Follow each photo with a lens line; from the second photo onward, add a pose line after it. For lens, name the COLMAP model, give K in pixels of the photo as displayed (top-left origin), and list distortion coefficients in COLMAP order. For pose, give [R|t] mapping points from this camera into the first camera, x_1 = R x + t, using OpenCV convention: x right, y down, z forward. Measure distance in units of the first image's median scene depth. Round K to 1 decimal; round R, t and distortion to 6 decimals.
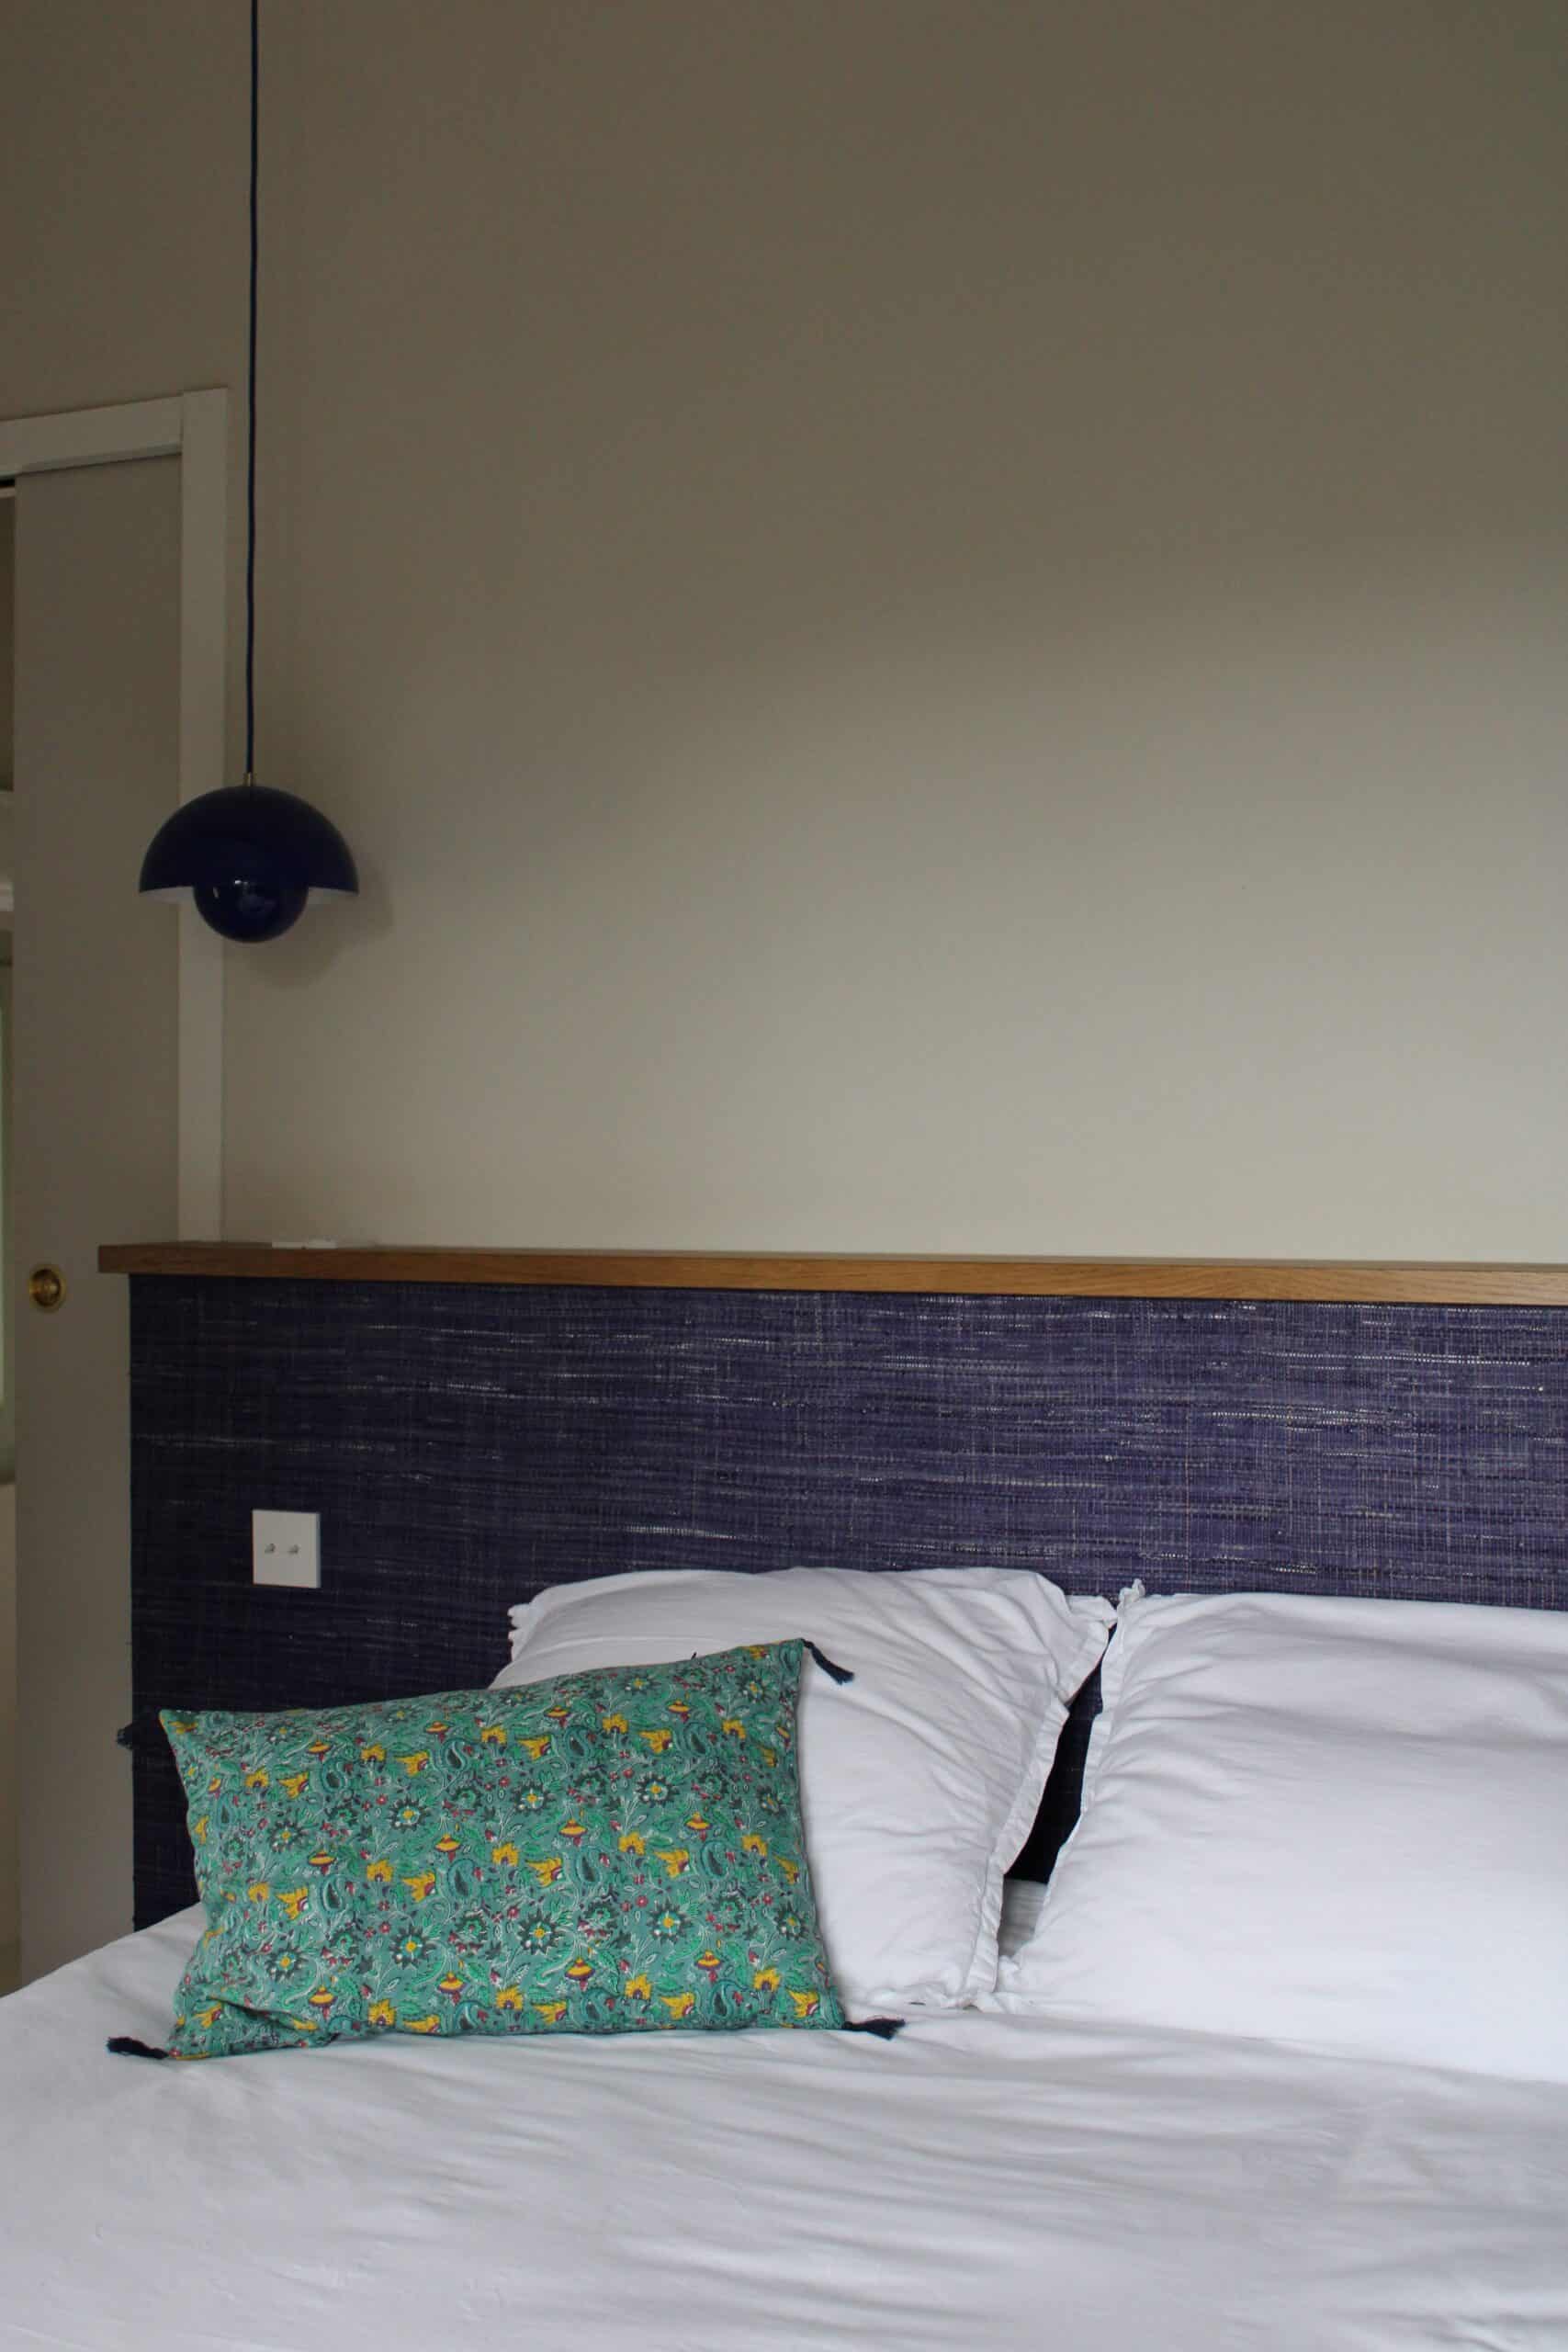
lens RADIAL K [[2608.2, 0, 784.0], [0, 2608.2, 1180.8], [0, 0, 1]] dist [-0.027635, 0.000000]
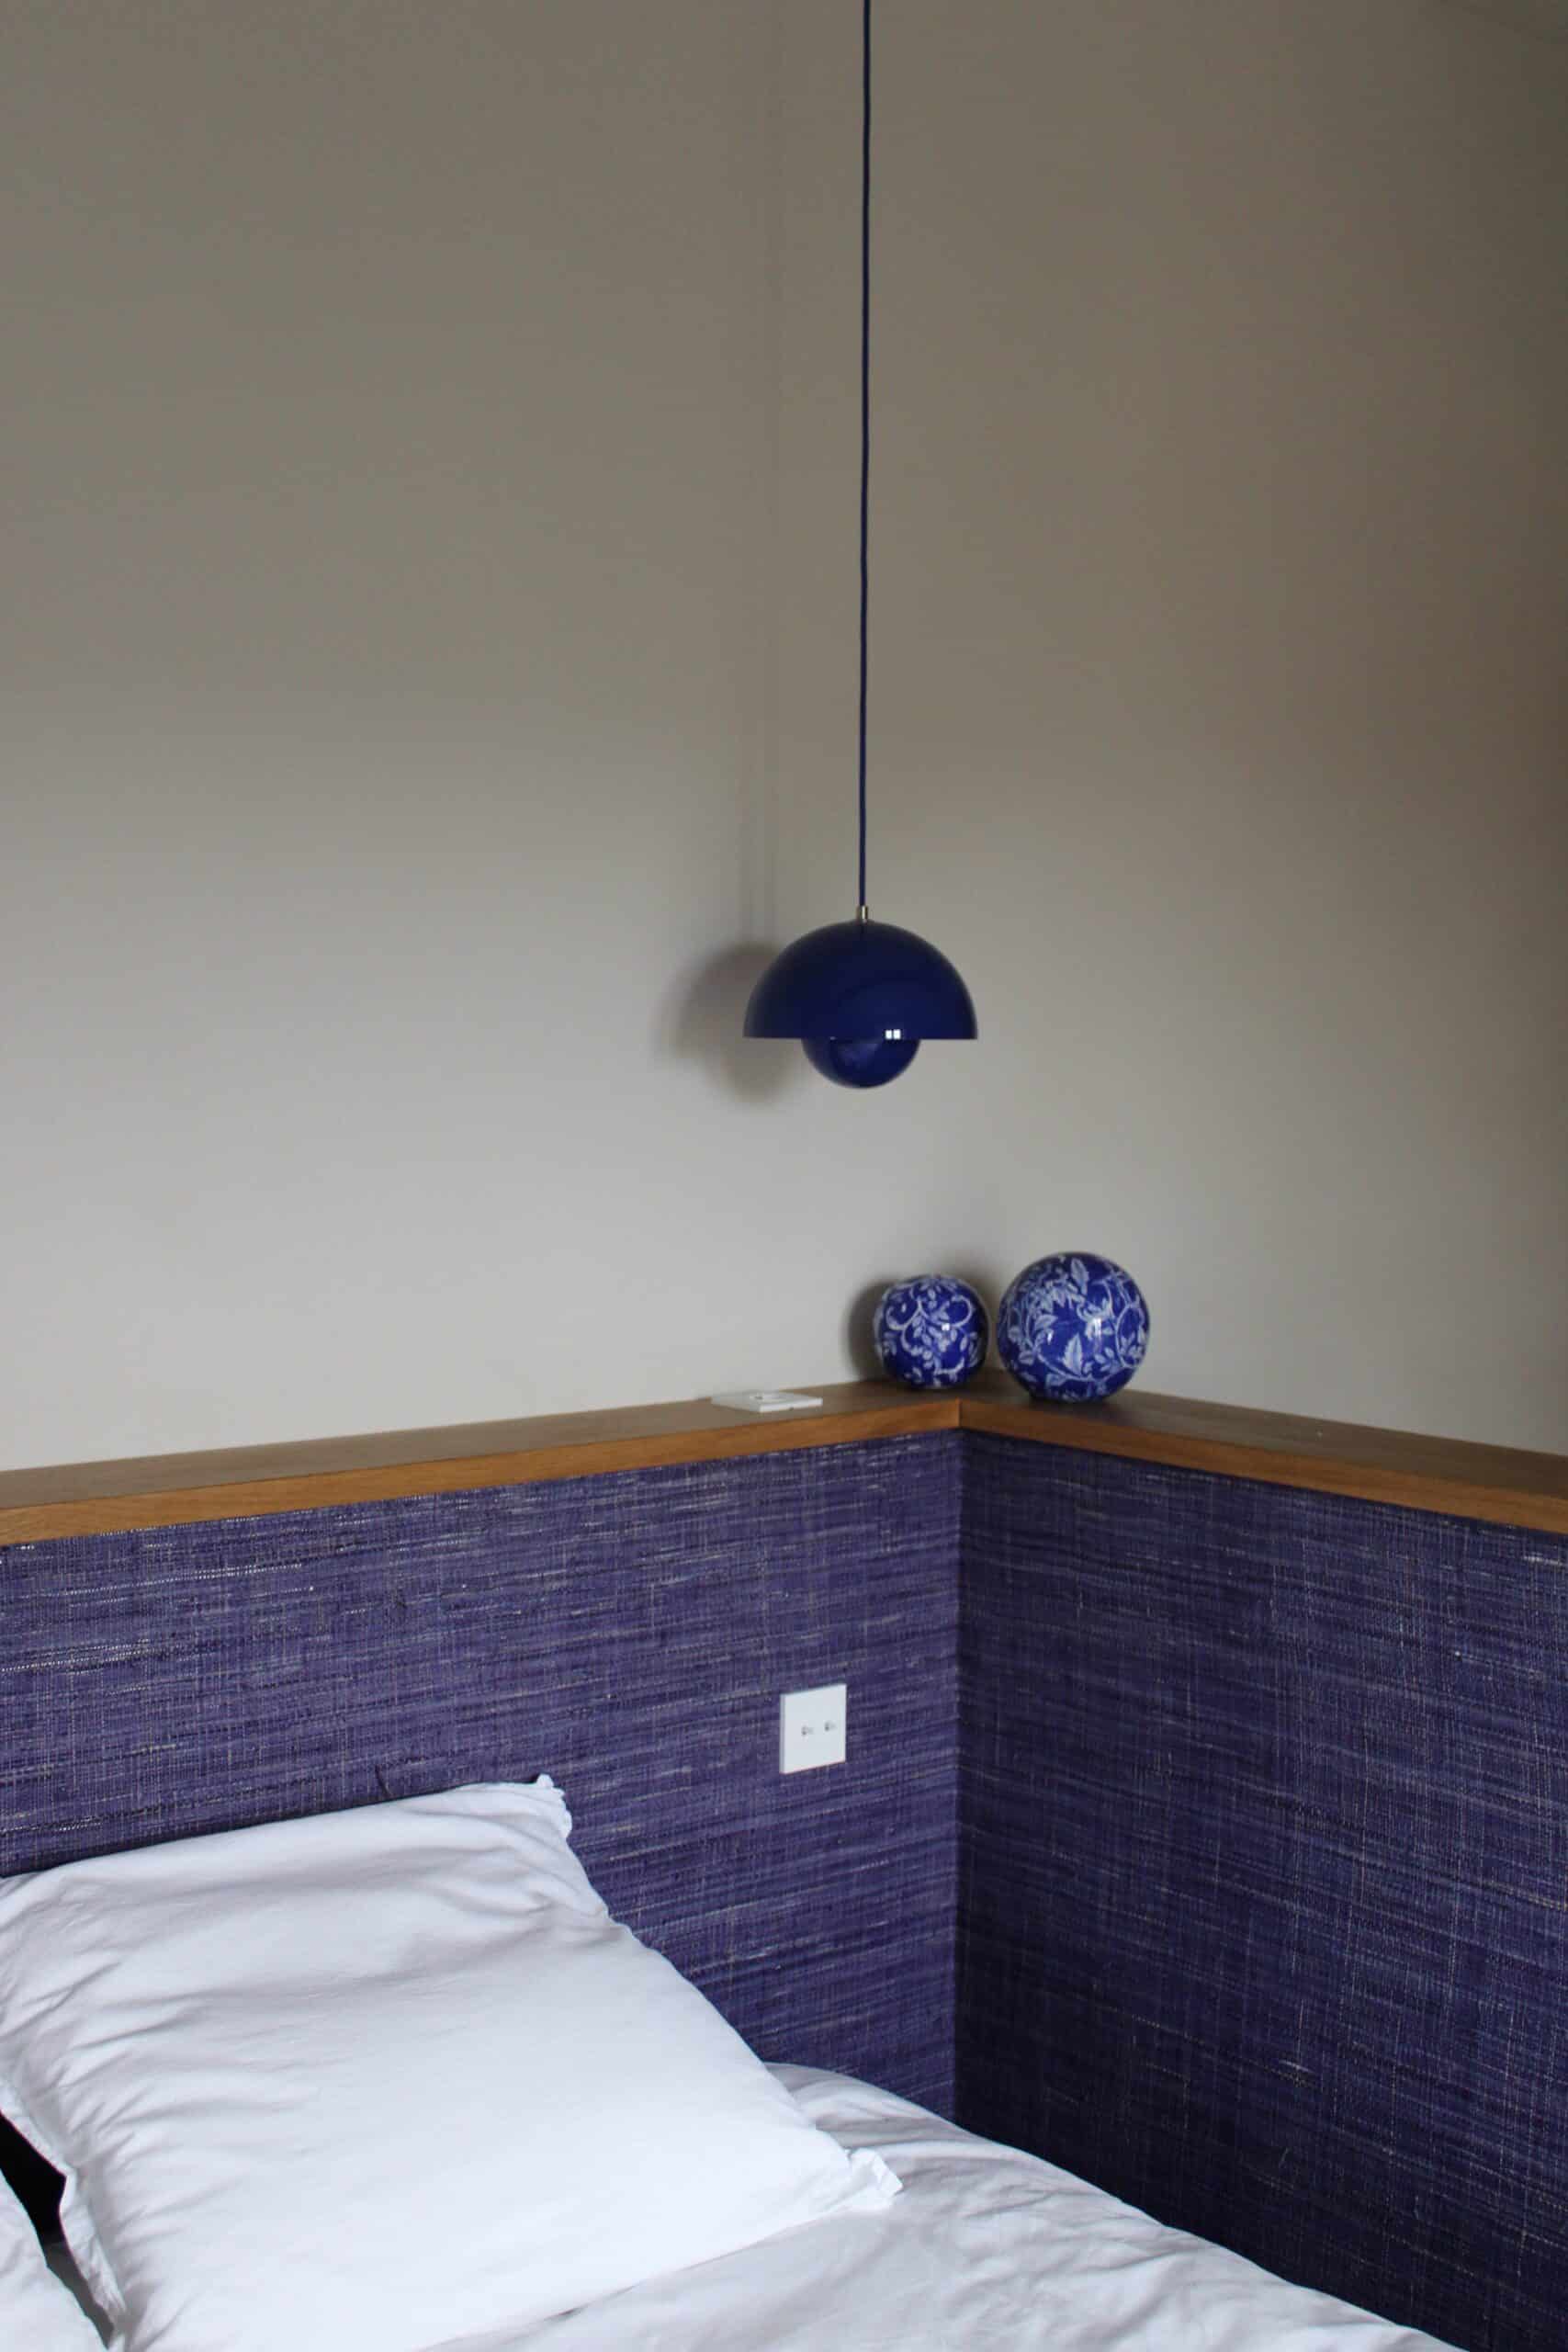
lens RADIAL K [[2652.5, 0, 785.3], [0, 2652.5, 1173.5], [0, 0, 1]] dist [-0.062592, 0.000000]
pose [[0.510901, -0.042404, 0.858593, -0.464924], [0.011767, 0.999034, 0.042339, -0.116071], [-0.859559, -0.011528, 0.510906, 0.328108]]
